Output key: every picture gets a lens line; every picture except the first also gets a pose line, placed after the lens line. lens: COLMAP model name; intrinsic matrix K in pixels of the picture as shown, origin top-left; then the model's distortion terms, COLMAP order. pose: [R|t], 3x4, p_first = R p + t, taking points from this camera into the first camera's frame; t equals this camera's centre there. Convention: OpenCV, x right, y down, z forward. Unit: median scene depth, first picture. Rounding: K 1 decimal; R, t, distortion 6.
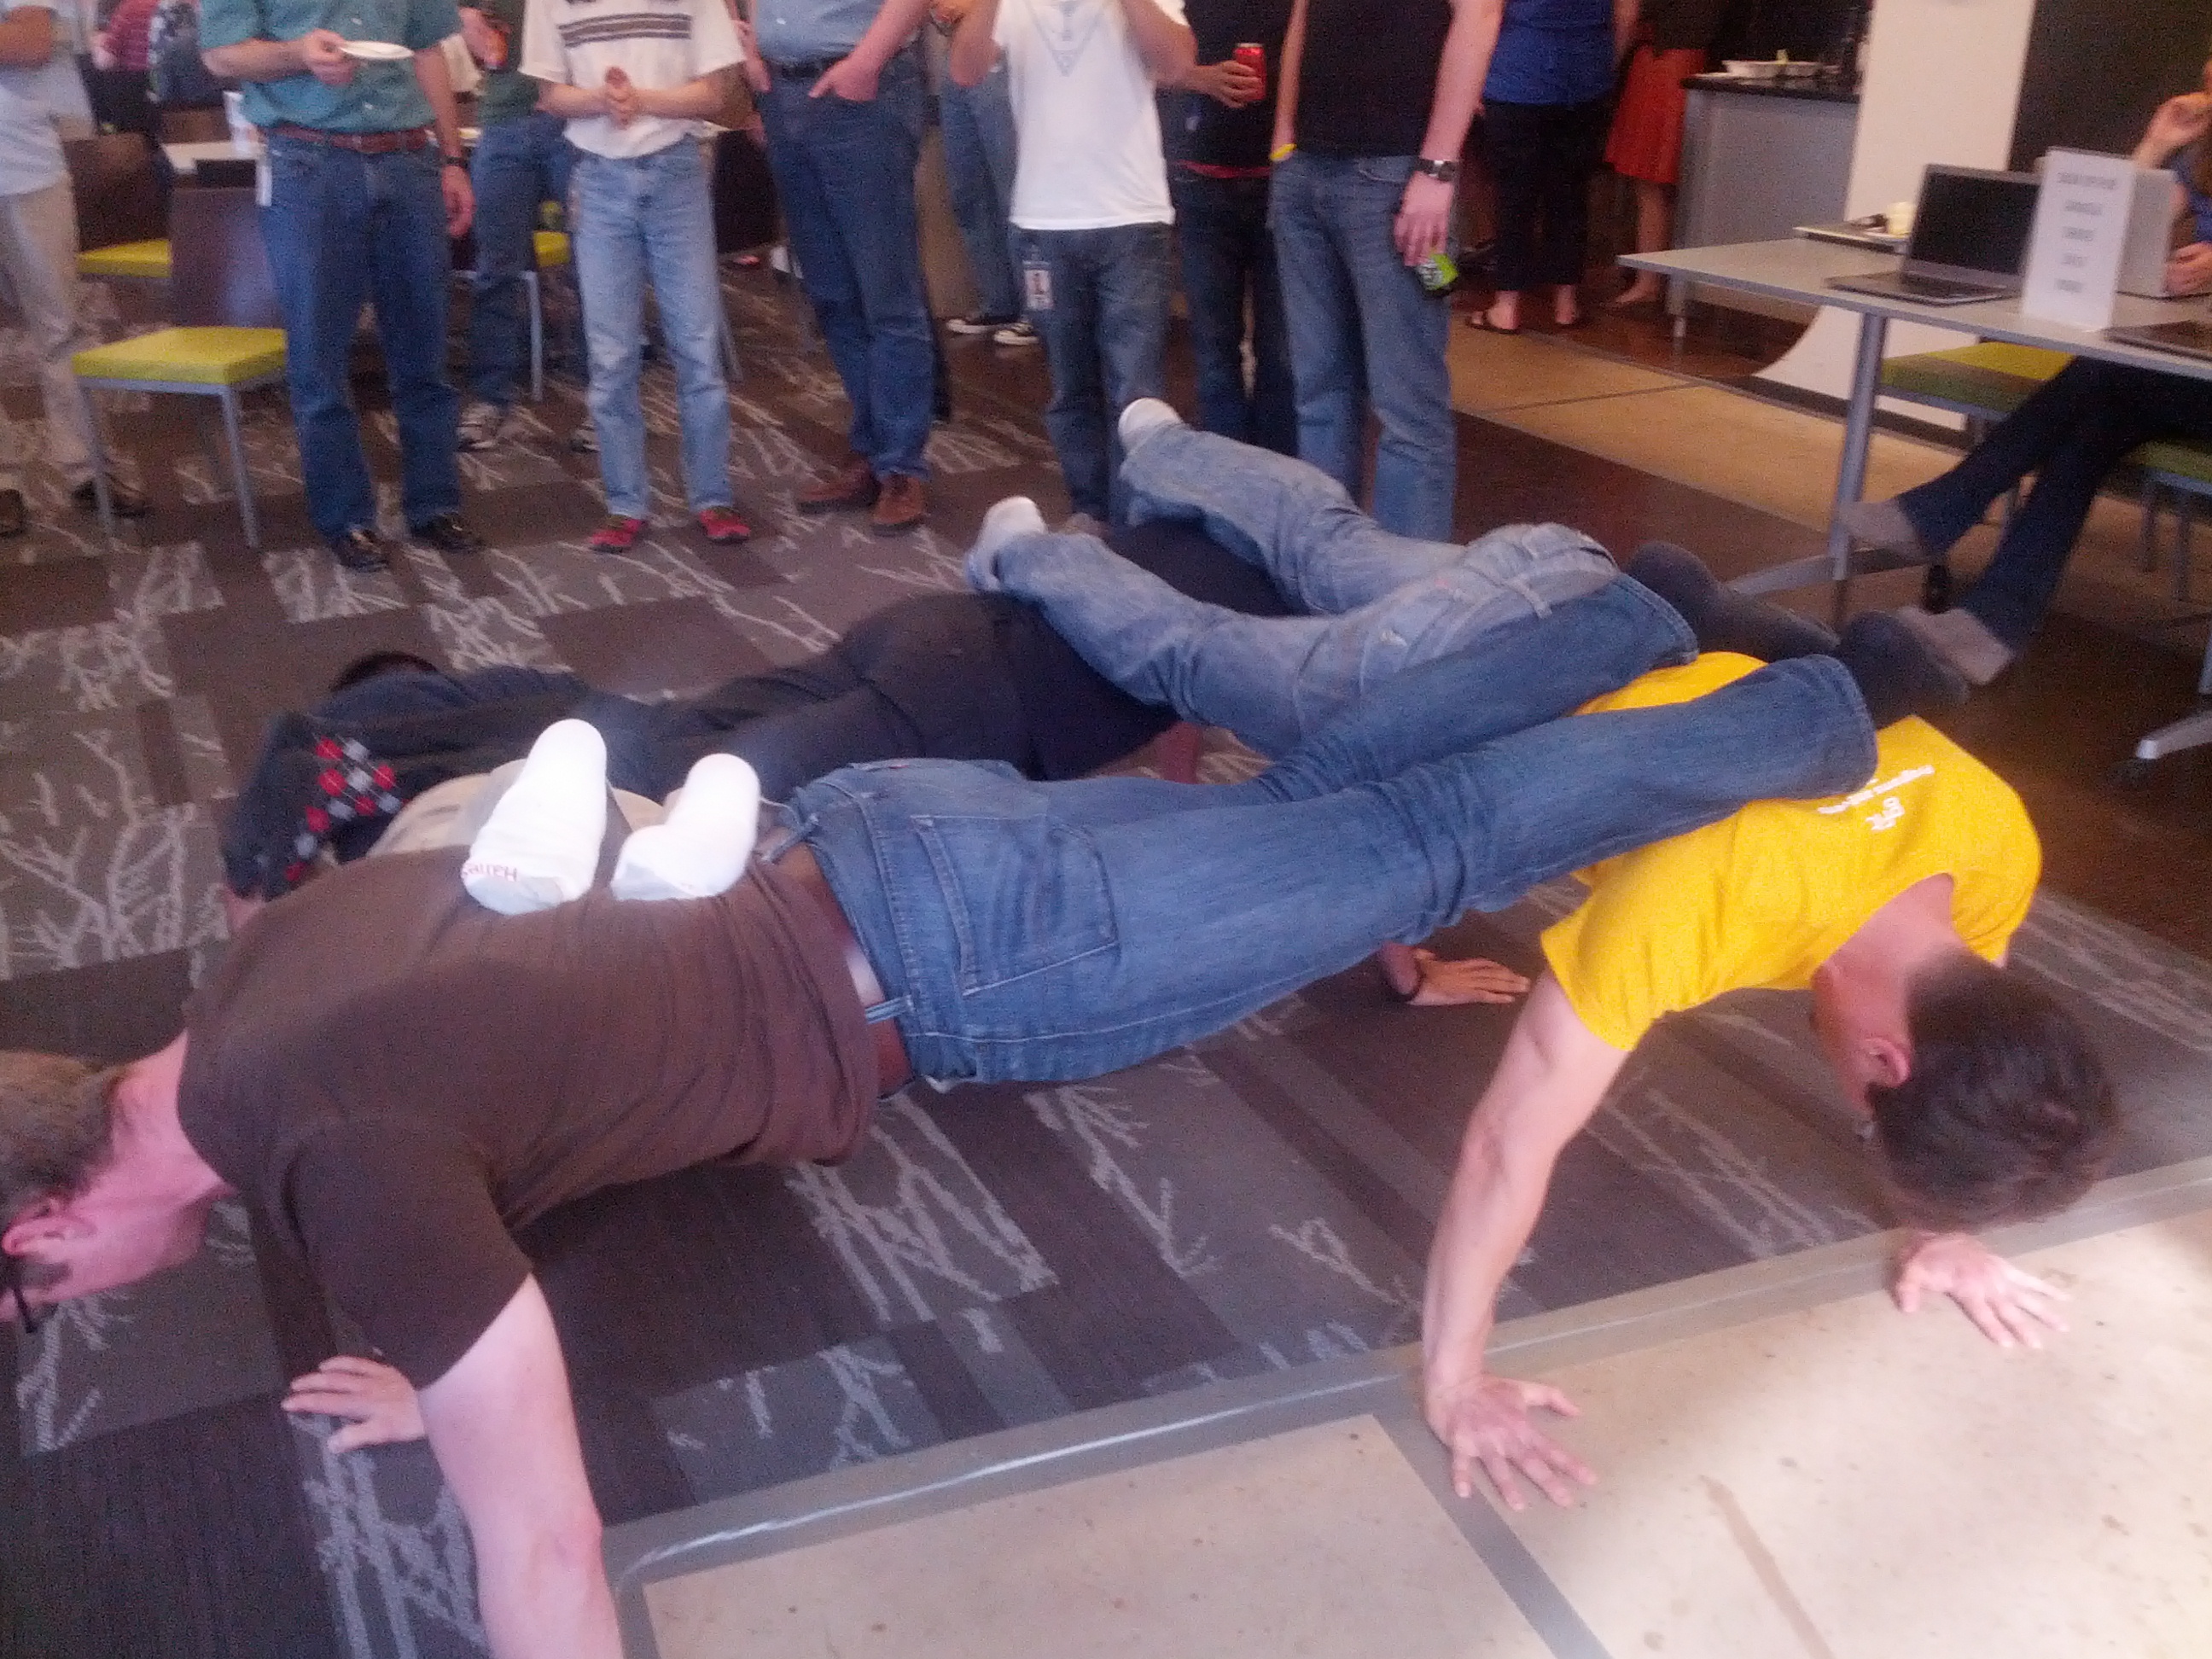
lens RADIAL K [[2133.8, 0, 1069.5], [0, 2133.8, 897.4], [0, 0, 1]] dist [0.079680, -0.216481]
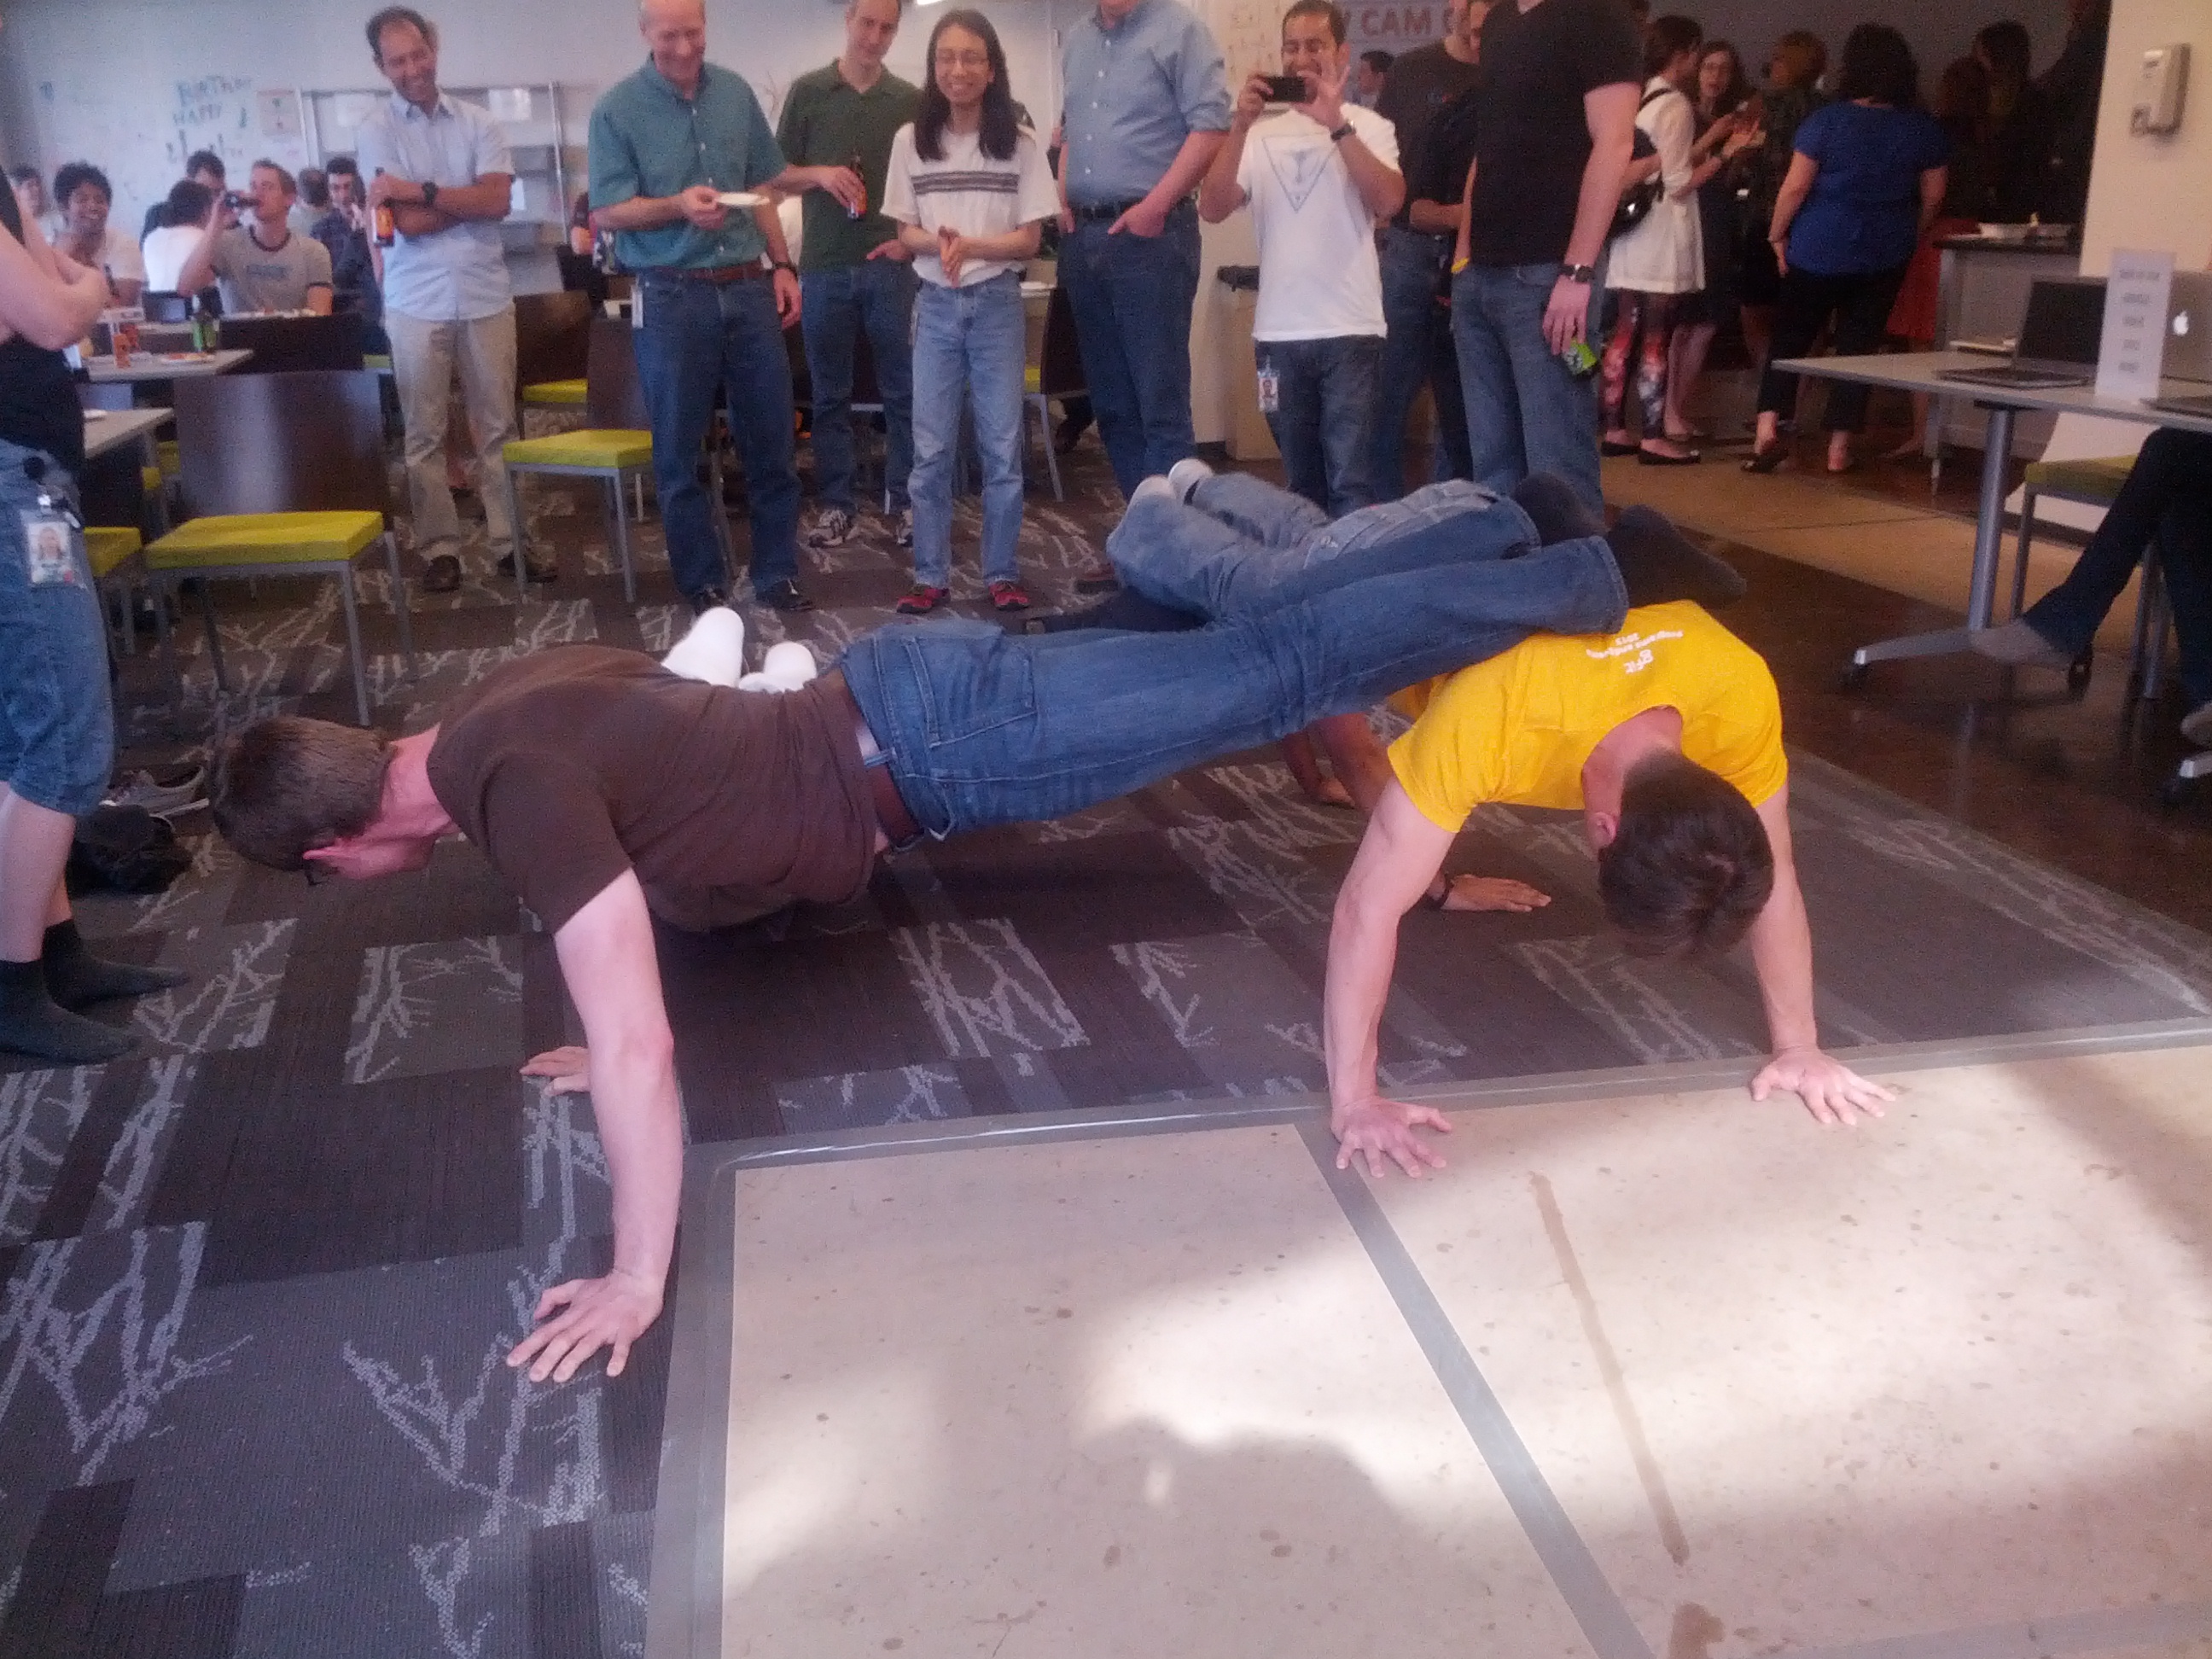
lens RADIAL K [[2129.2, 0, 1065.4], [0, 2129.2, 905.2], [0, 0, 1]] dist [0.099984, -0.287500]
pose [[0.980989, 0.052465, -0.186838, 0.113320], [-0.069292, 0.993995, -0.084694, 0.107380], [0.181272, 0.096030, 0.978733, -0.147373]]
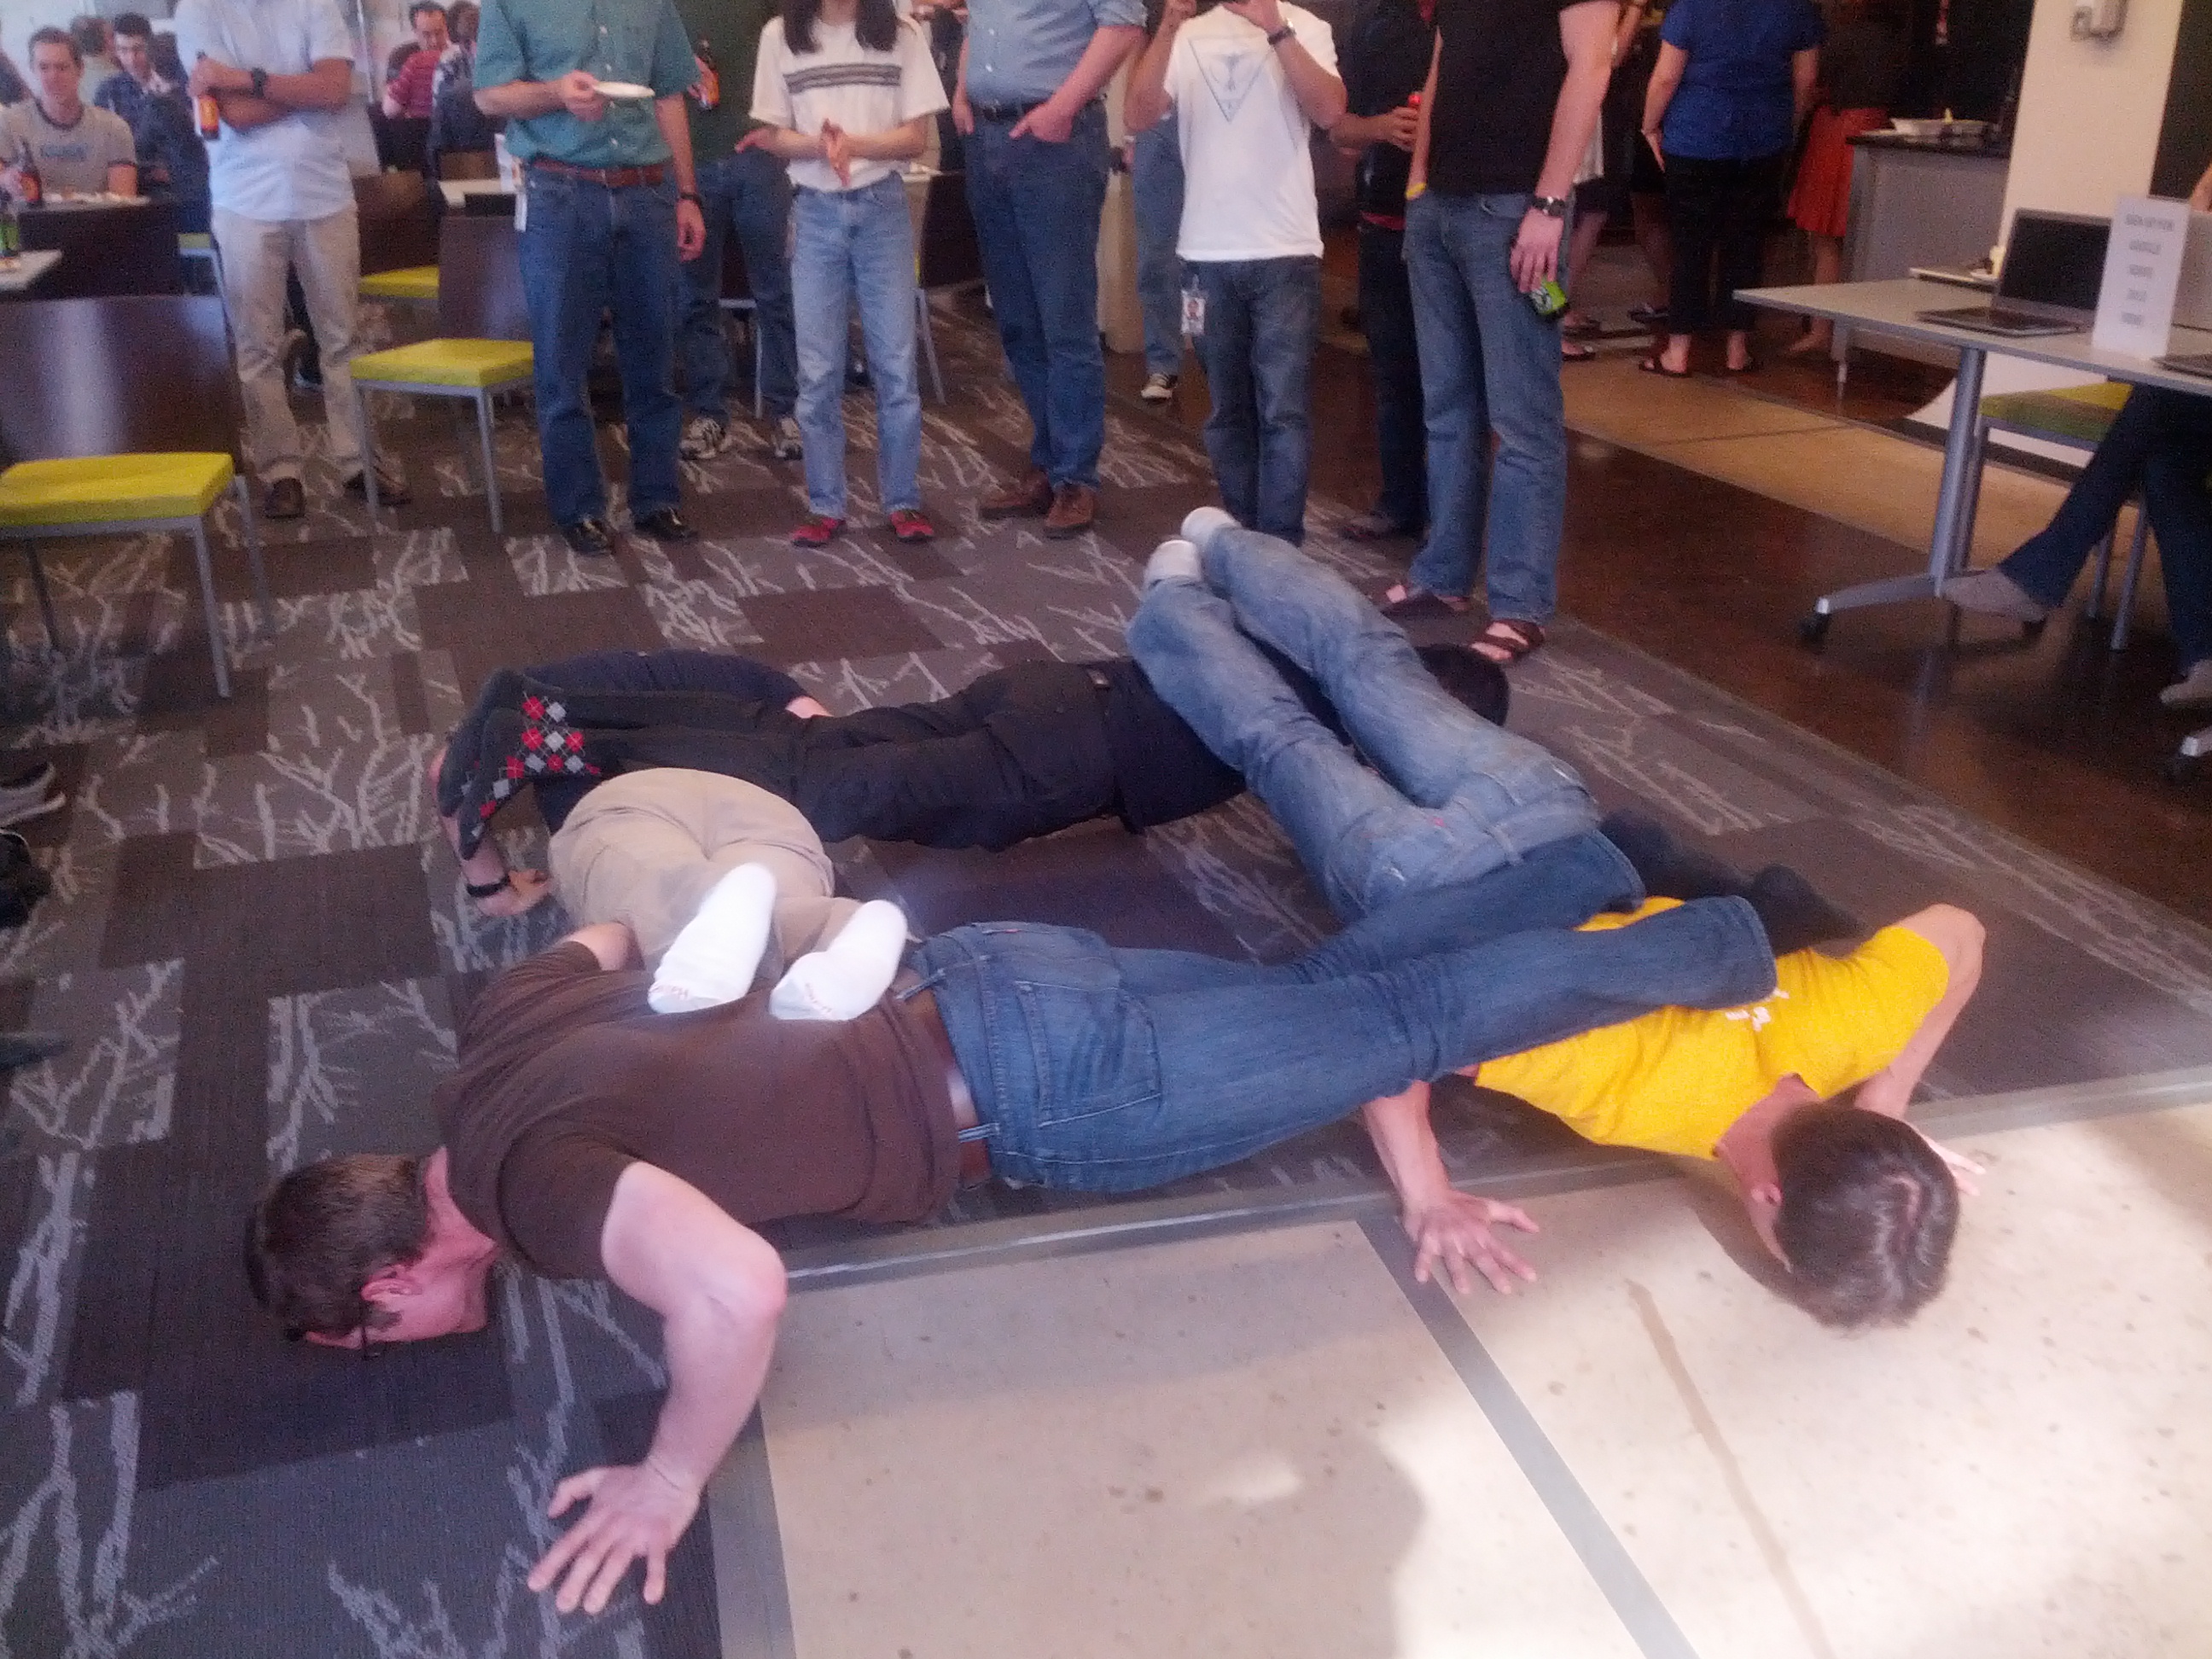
lens RADIAL K [[2133.8, 0, 1069.5], [0, 2133.8, 897.4], [0, 0, 1]] dist [0.079680, -0.216481]
pose [[0.994059, 0.044029, -0.099543, 0.043892], [-0.046552, 0.998647, -0.023169, 0.045348], [0.098388, 0.027665, 0.994763, -0.095815]]
